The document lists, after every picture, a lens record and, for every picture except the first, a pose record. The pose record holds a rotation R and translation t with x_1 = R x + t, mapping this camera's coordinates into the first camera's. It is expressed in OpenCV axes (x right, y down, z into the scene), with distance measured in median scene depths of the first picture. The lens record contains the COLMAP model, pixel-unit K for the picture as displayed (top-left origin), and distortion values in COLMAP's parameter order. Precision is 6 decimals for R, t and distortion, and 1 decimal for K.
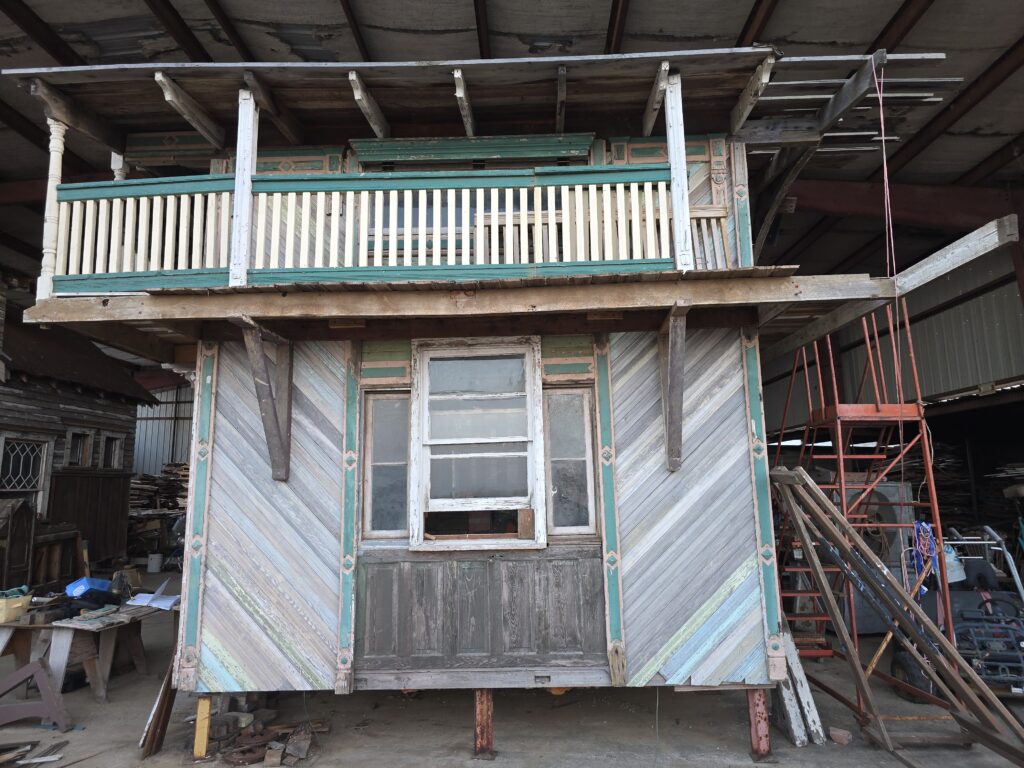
lens RADIAL K [[690.3, 0, 514.3], [0, 690.3, 376.6], [0, 0, 1]] dist [0.055159, -0.047306]
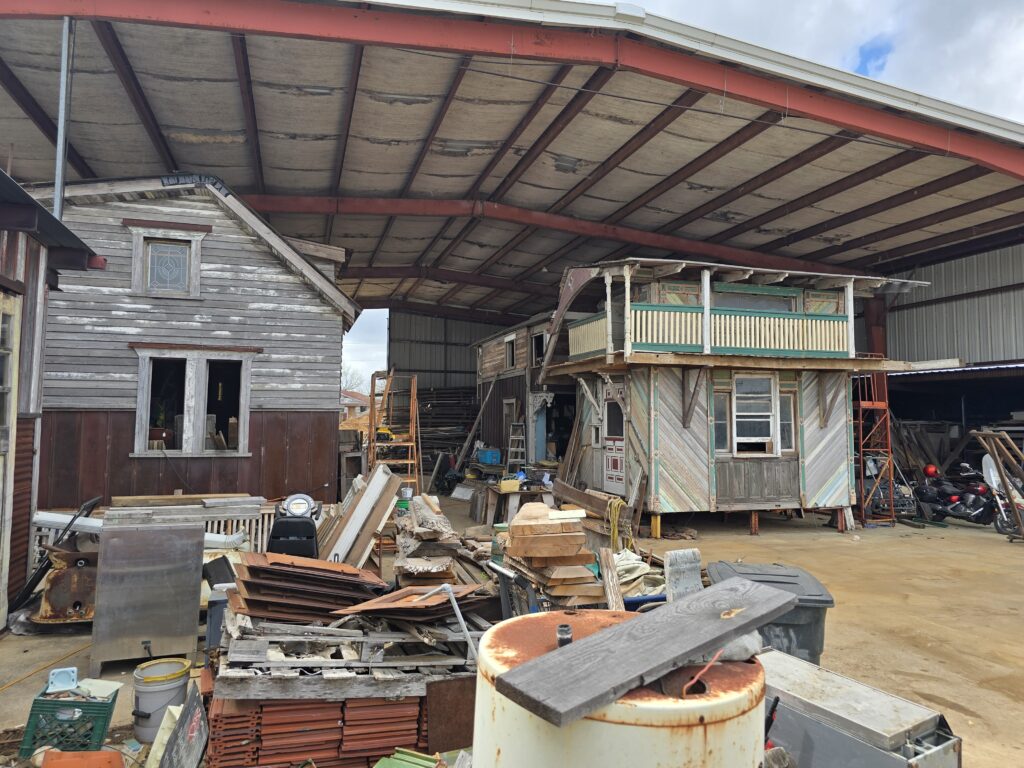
lens RADIAL K [[690.3, 0, 516.9], [0, 690.3, 383.3], [0, 0, 1]] dist [0.055159, -0.047306]
pose [[0.946620, 0.040301, 0.319821, -1.688465], [-0.070590, 0.993989, 0.083683, -0.165002], [-0.314527, -0.101792, 0.943775, -1.068932]]
